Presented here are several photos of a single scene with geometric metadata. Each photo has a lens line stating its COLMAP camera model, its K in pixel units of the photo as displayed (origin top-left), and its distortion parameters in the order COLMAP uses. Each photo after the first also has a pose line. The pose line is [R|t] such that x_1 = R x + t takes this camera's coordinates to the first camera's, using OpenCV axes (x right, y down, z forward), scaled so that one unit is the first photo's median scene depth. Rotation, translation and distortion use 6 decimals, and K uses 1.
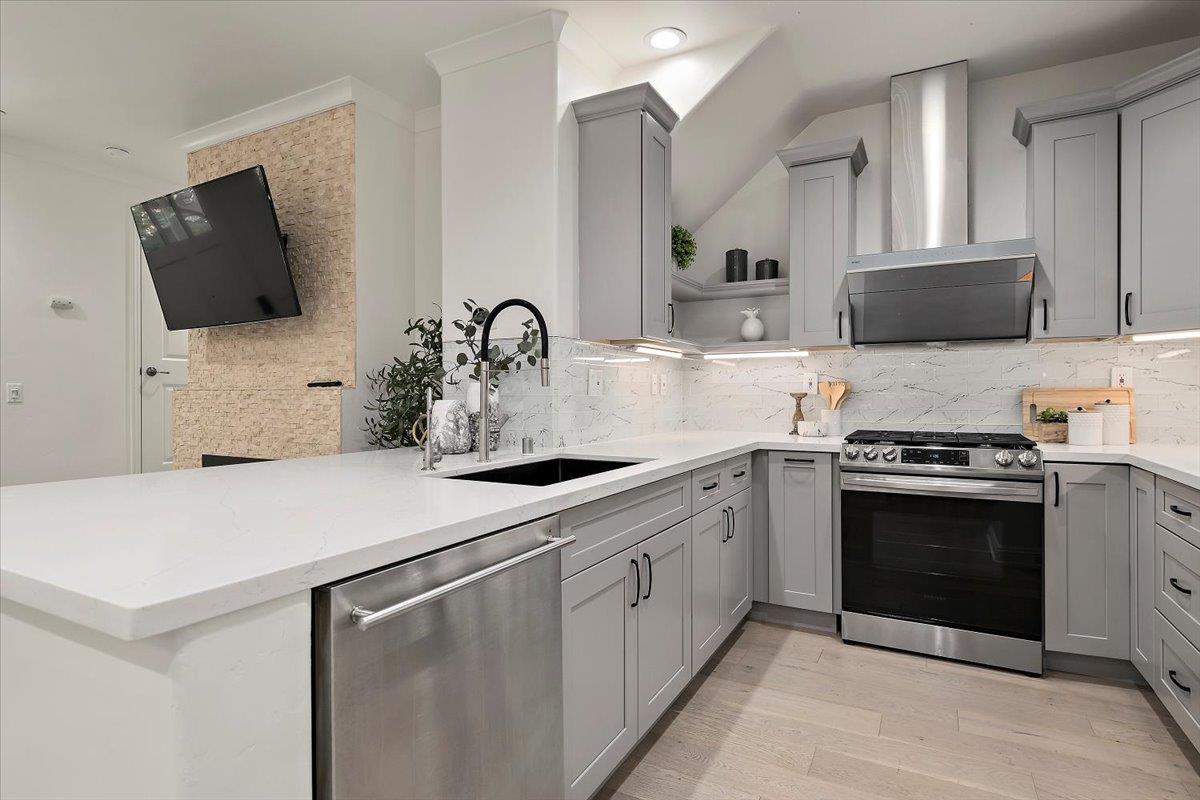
lens RADIAL K [[610.6, 0, 602.7], [0, 610.6, 394.9], [0, 0, 1]] dist [0.016069, -0.000410]
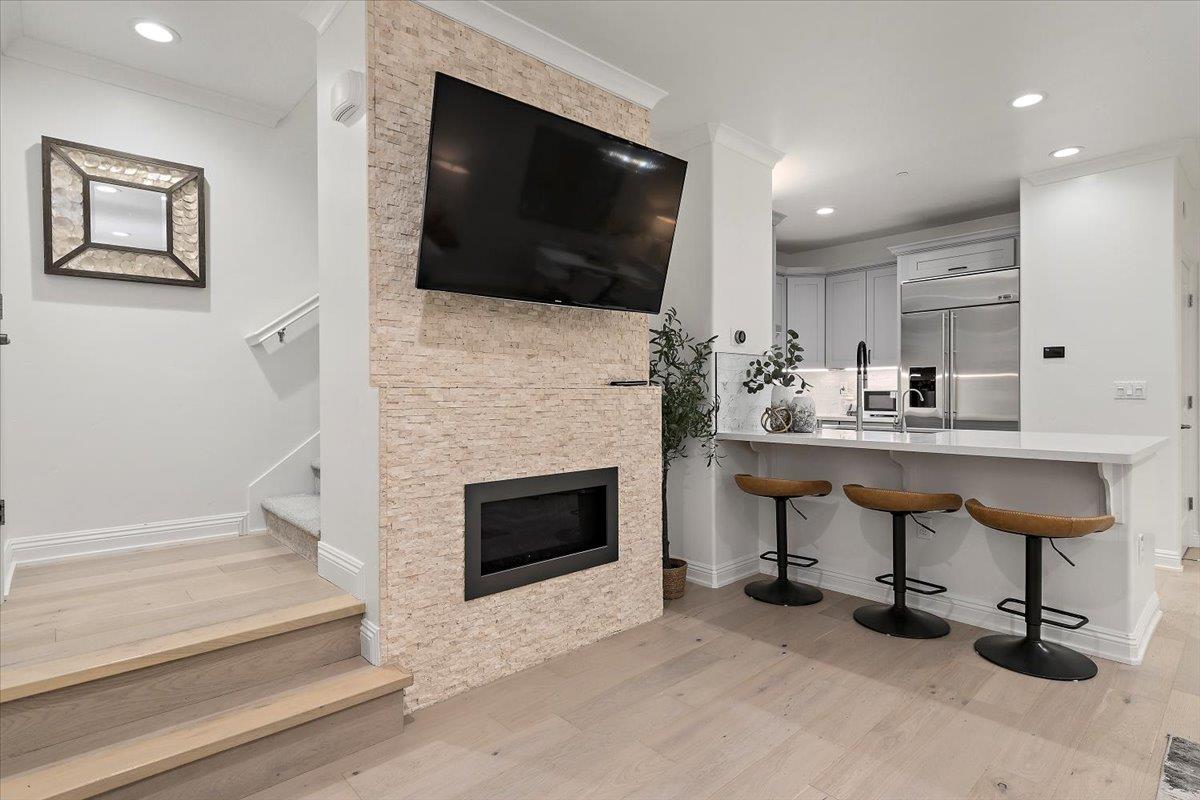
lens RADIAL K [[610.6, 0, 600.8], [0, 610.6, 393.7], [0, 0, 1]] dist [0.016069, -0.000410]
pose [[0.331488, -0.001767, 0.943458, -1.419883], [0.004398, 0.999990, 0.000328, -0.001205], [-0.943449, 0.004041, 0.331493, 0.745296]]
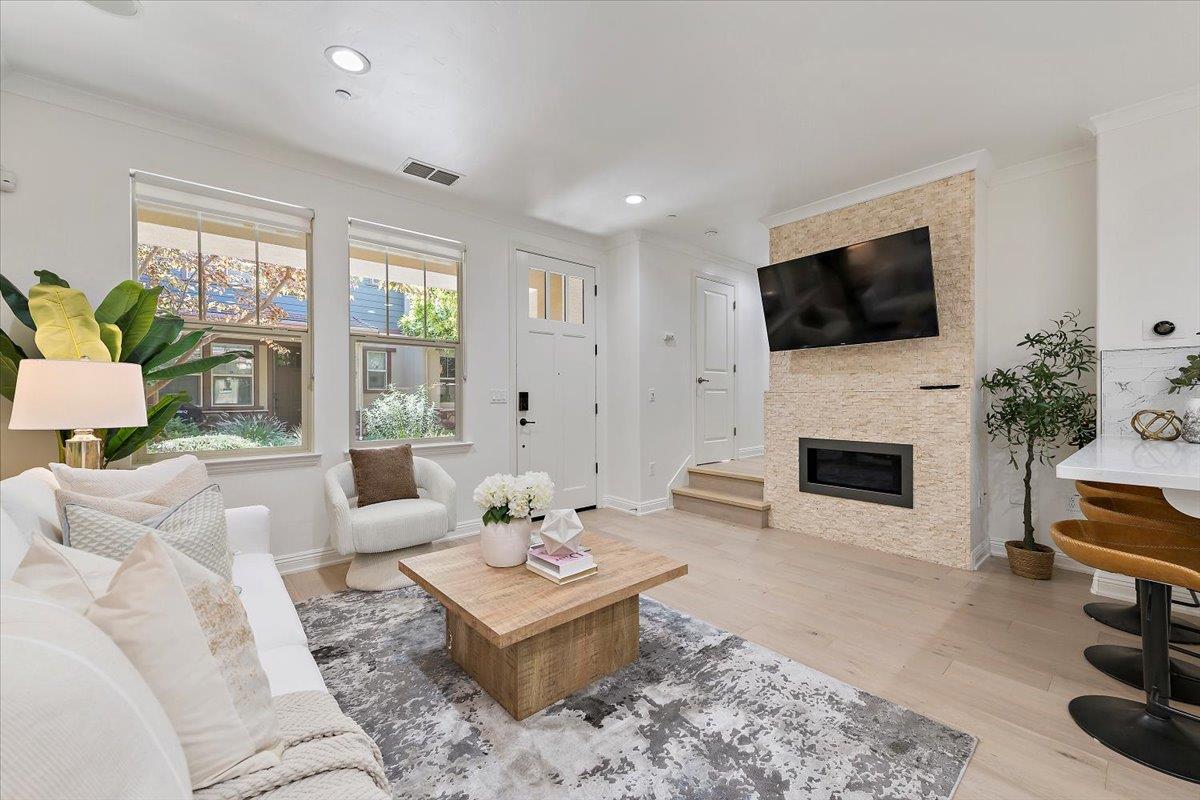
lens RADIAL K [[484.0, 0, 604.9], [0, 484.0, 397.9], [0, 0, 1]] dist [0.009587, -0.001096]
pose [[0.931728, -0.000772, -0.363157, -0.768415], [0.001484, 0.999997, 0.001681, 0.002943], [0.363155, -0.002105, 0.931726, -0.246277]]
